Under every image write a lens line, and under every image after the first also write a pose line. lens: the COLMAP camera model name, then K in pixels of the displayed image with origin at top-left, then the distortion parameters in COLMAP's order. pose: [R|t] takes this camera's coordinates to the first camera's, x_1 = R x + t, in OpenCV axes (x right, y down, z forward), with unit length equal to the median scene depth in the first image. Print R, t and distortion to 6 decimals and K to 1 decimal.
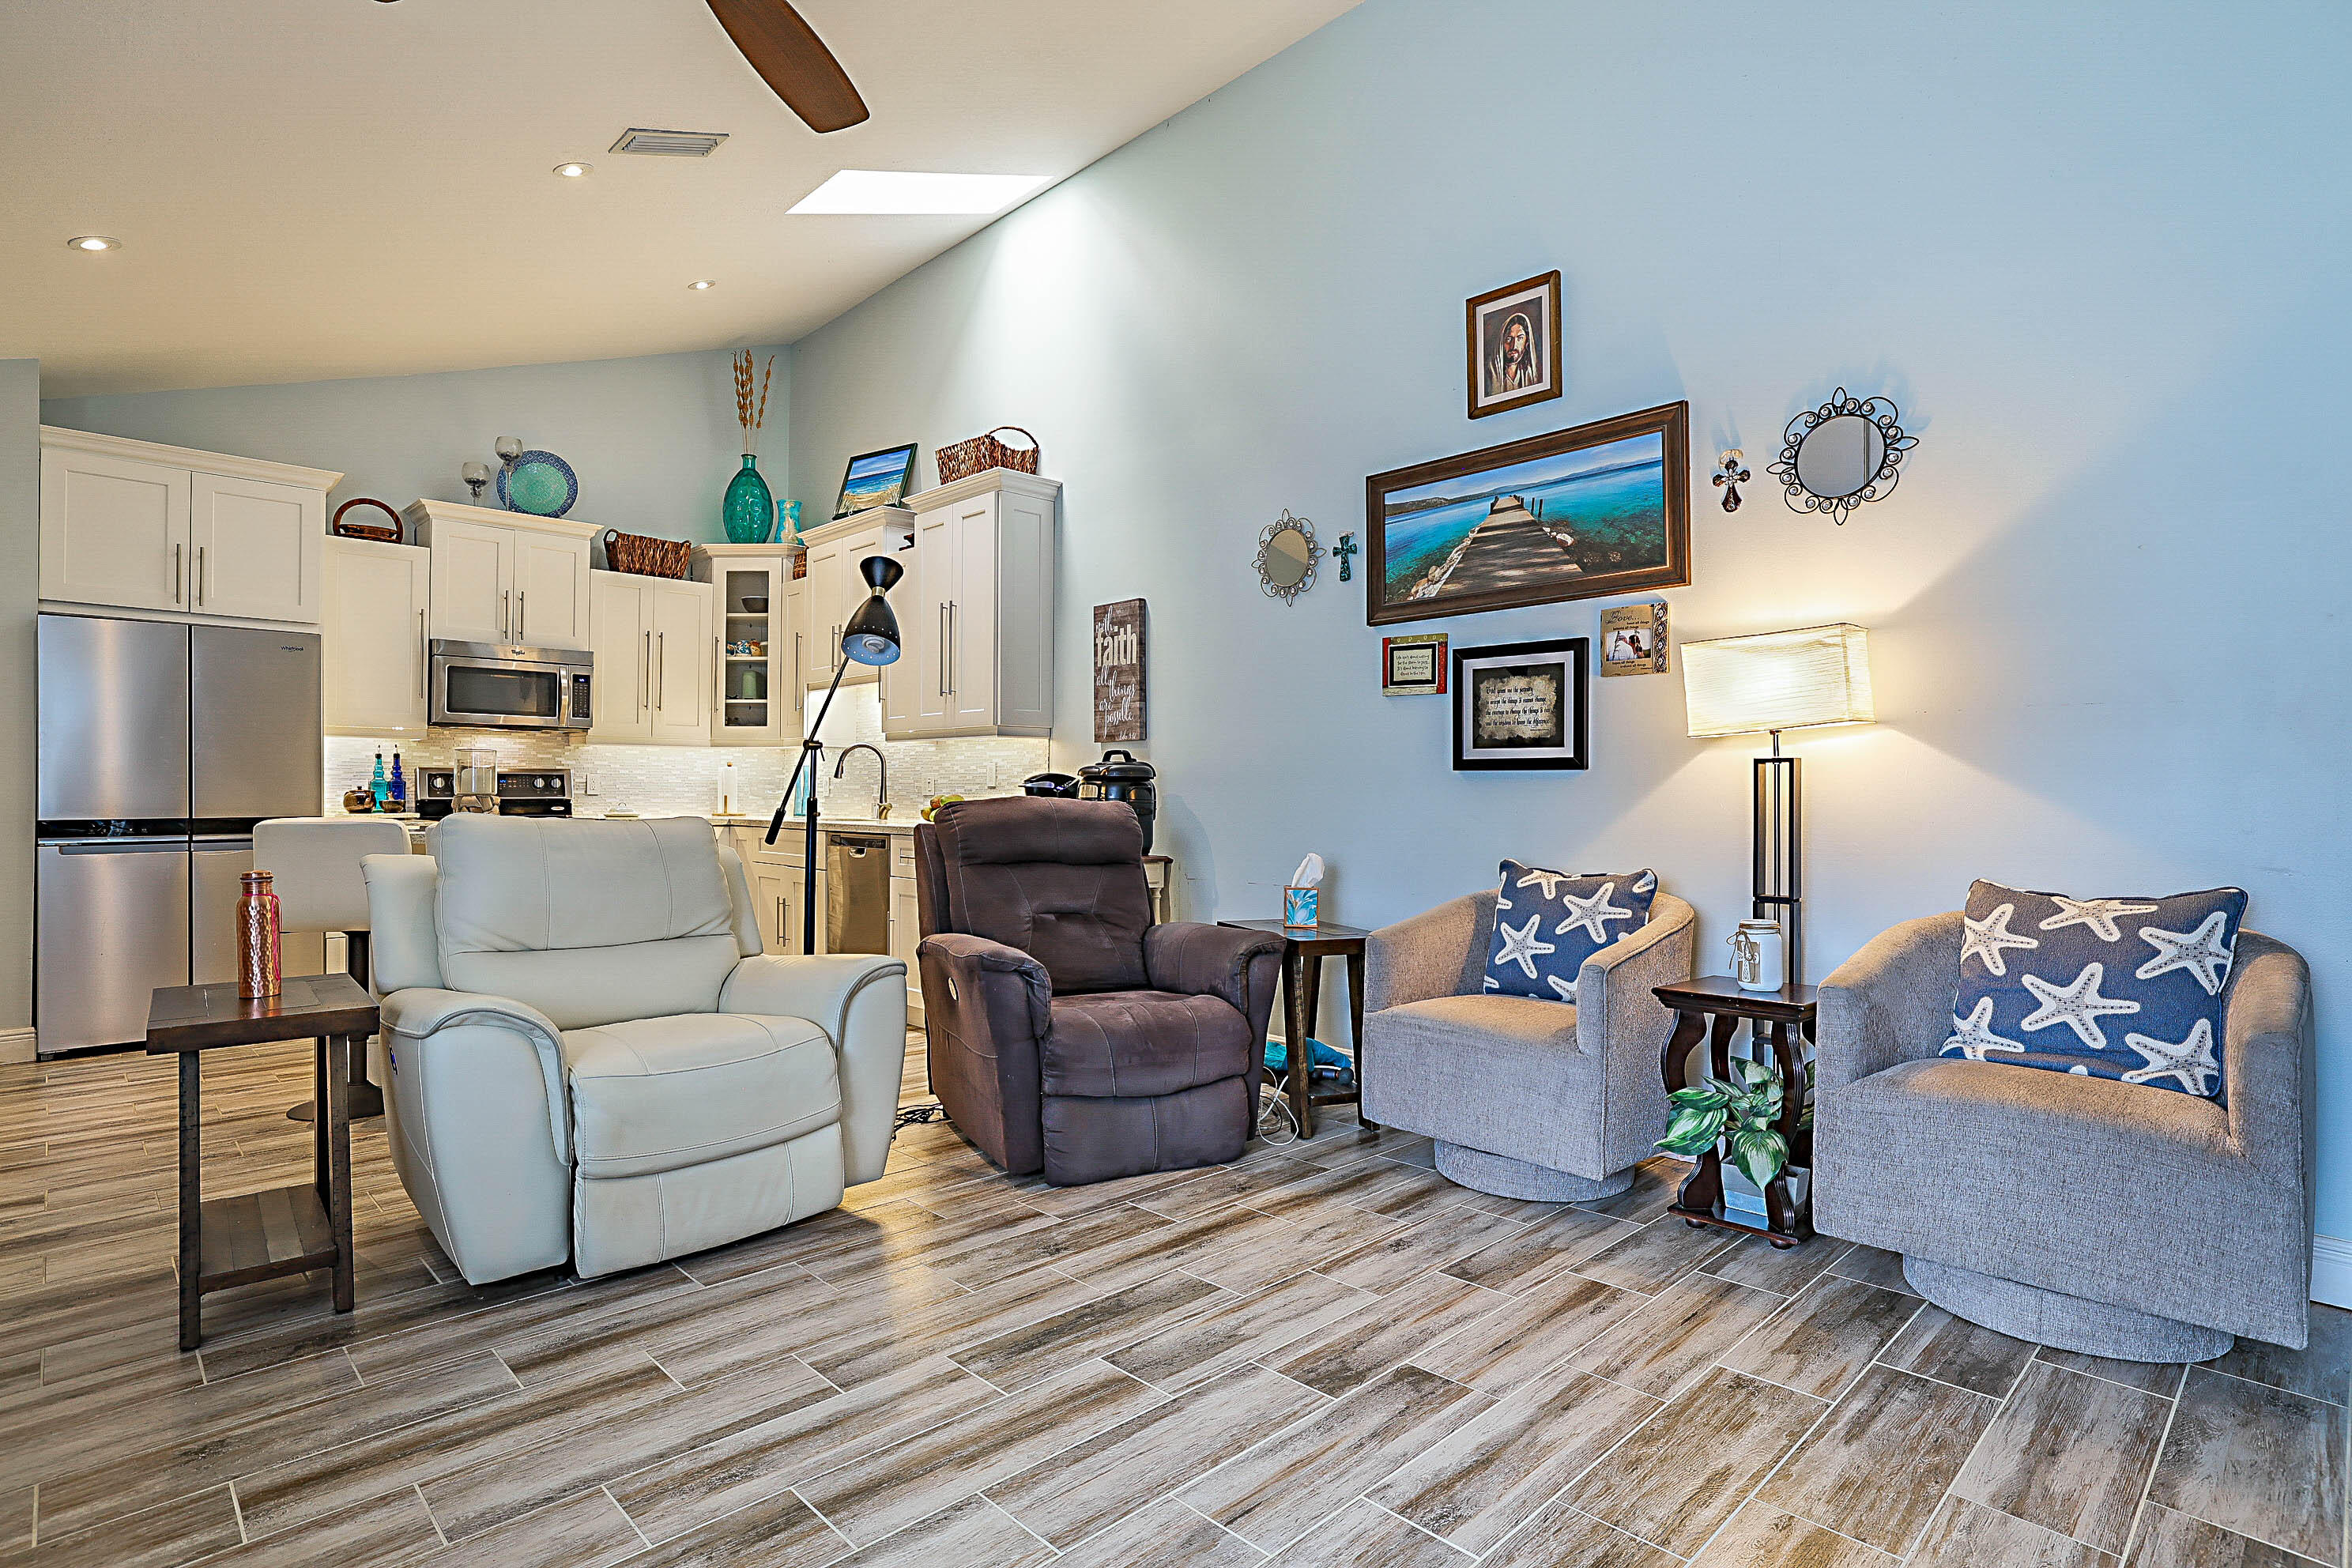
lens RADIAL K [[1203.8, 0, 1179.8], [0, 1203.8, 799.6], [0, 0, 1]] dist [-0.049891, 0.031822]
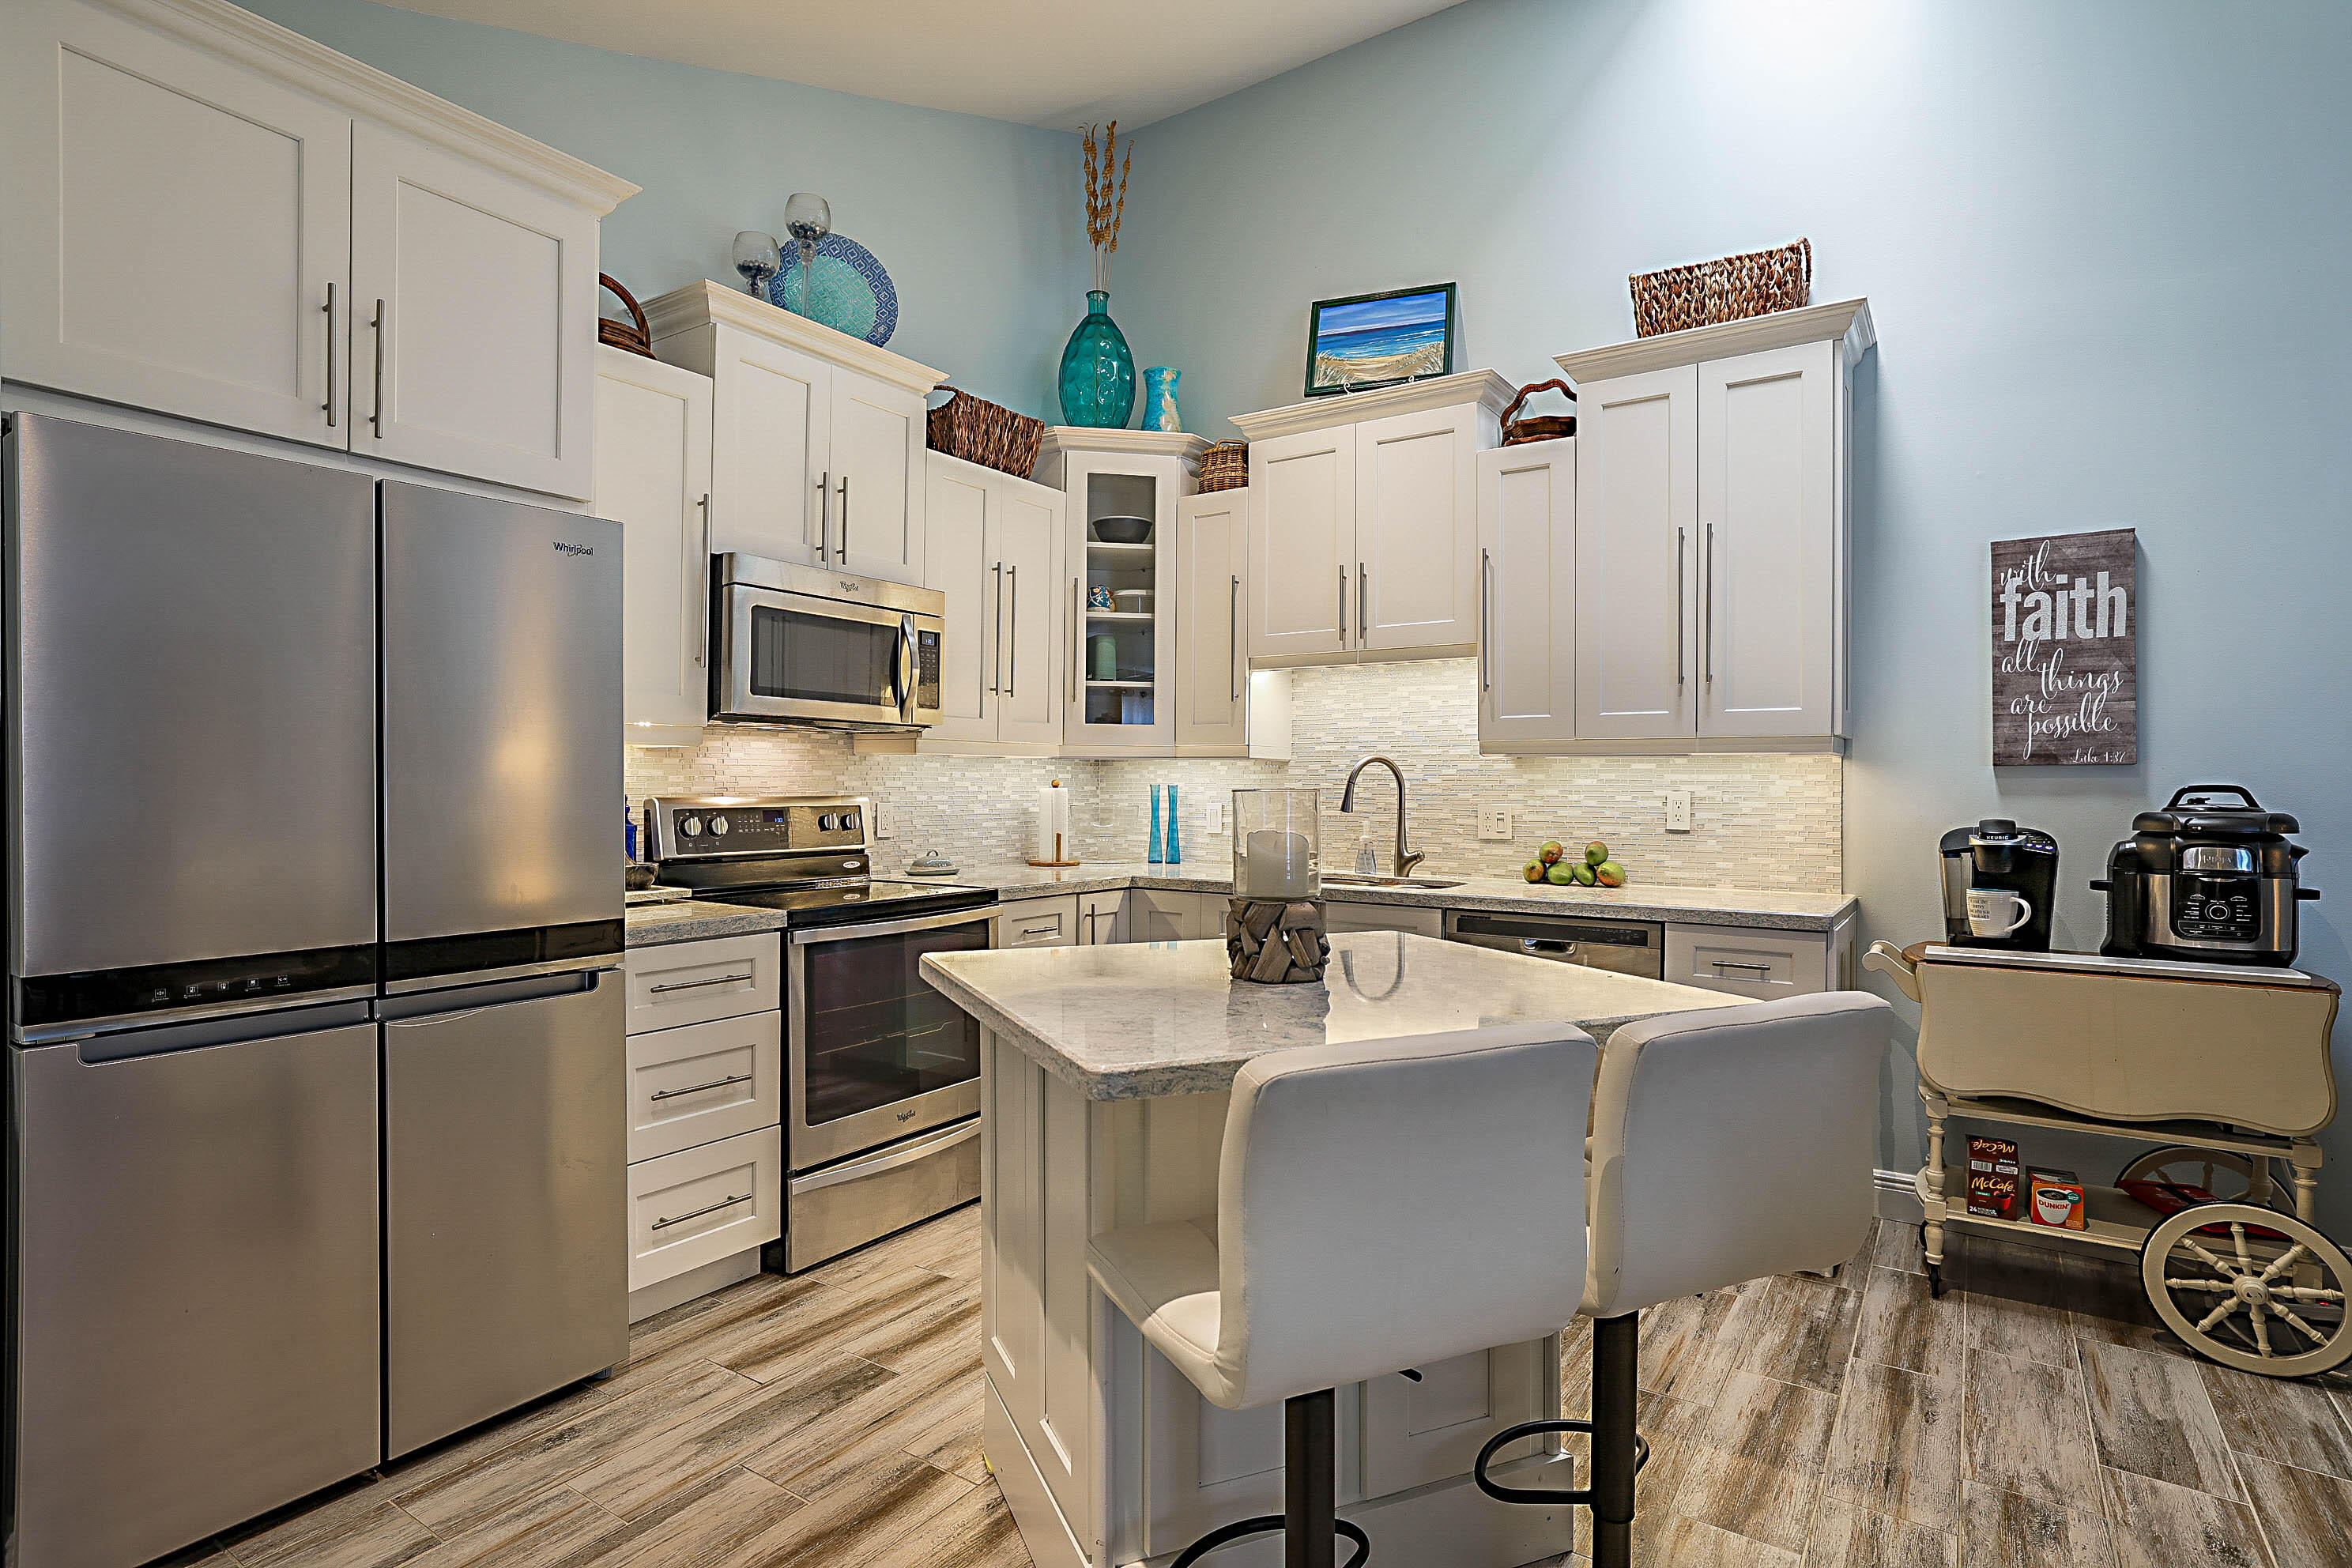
lens RADIAL K [[1217.1, 0, 1170.5], [0, 1217.1, 793.5], [0, 0, 1]] dist [-0.042928, 0.032246]
pose [[0.978409, -0.000497, 0.206676, -0.794373], [0.000187, 0.999999, 0.001519, -0.045186], [-0.206676, -0.001448, 0.978408, 0.643055]]
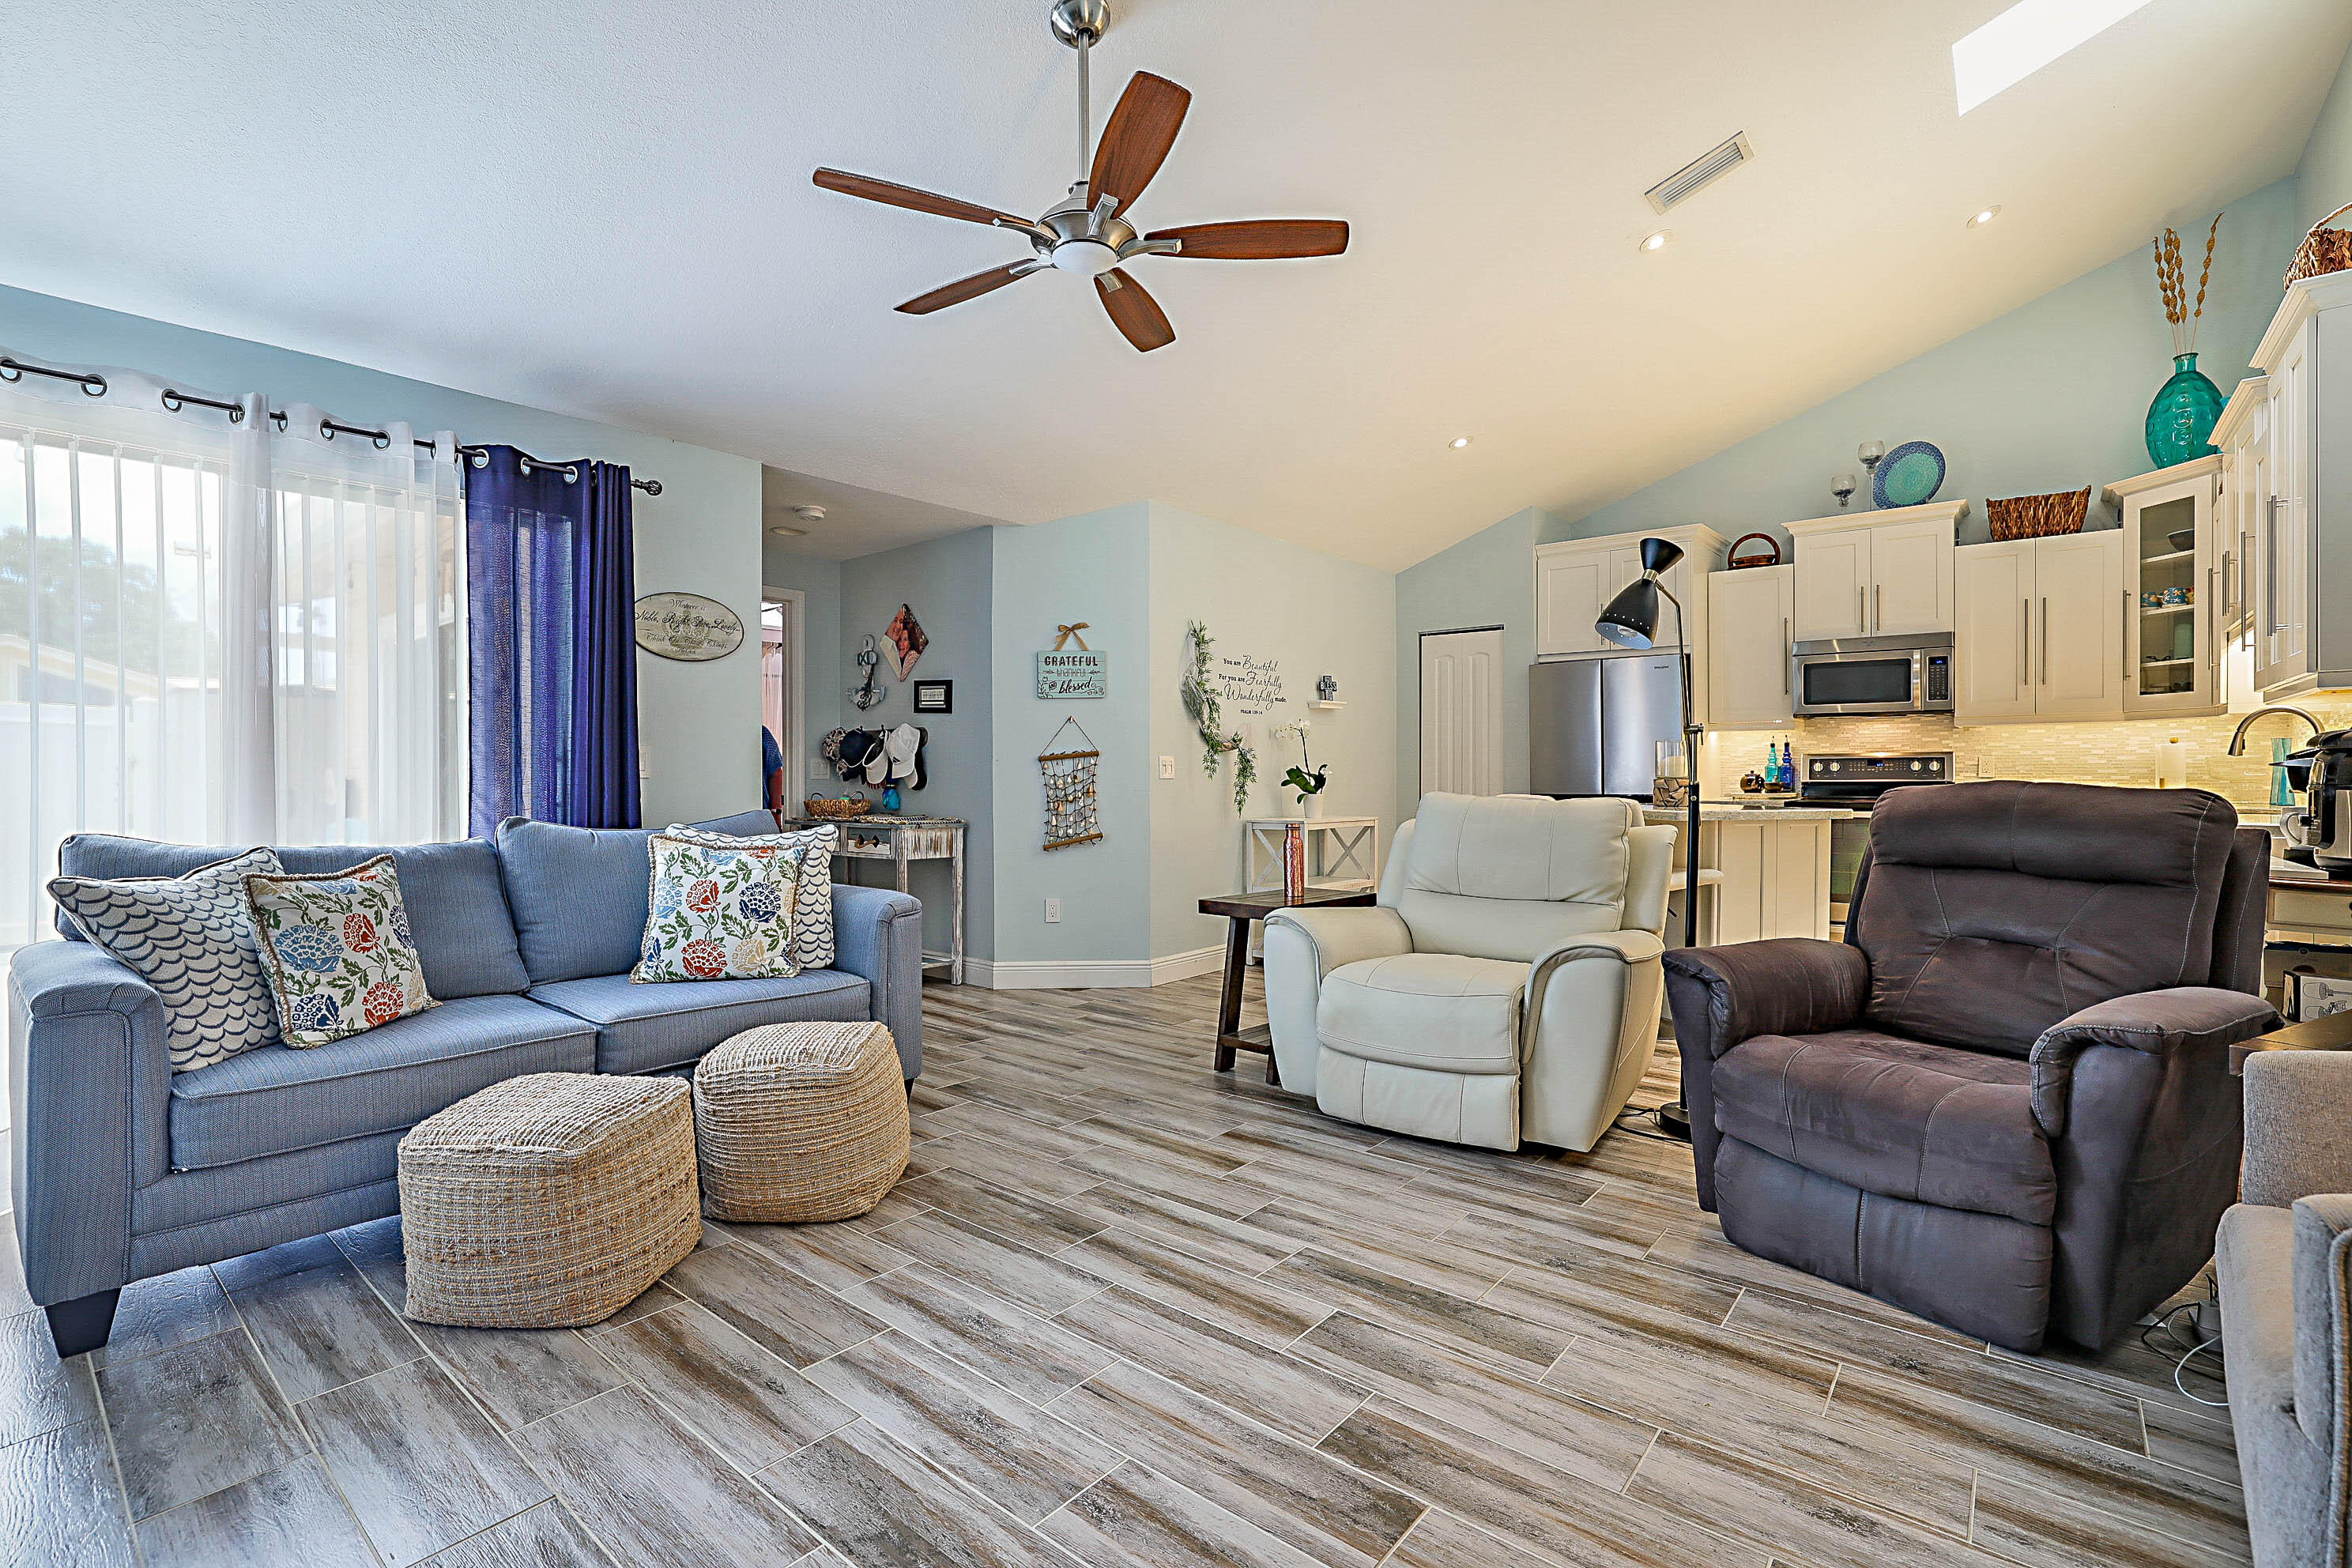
lens RADIAL K [[1084.0, 0, 1176.0], [0, 1084.0, 784.0], [0, 0, 1]] dist [-0.025184, 0.000952]
pose [[0.085864, 0.005415, -0.996292, 0.515892], [-0.001723, 0.999985, 0.005287, -0.003935], [0.996305, 0.001263, 0.085872, 0.454357]]
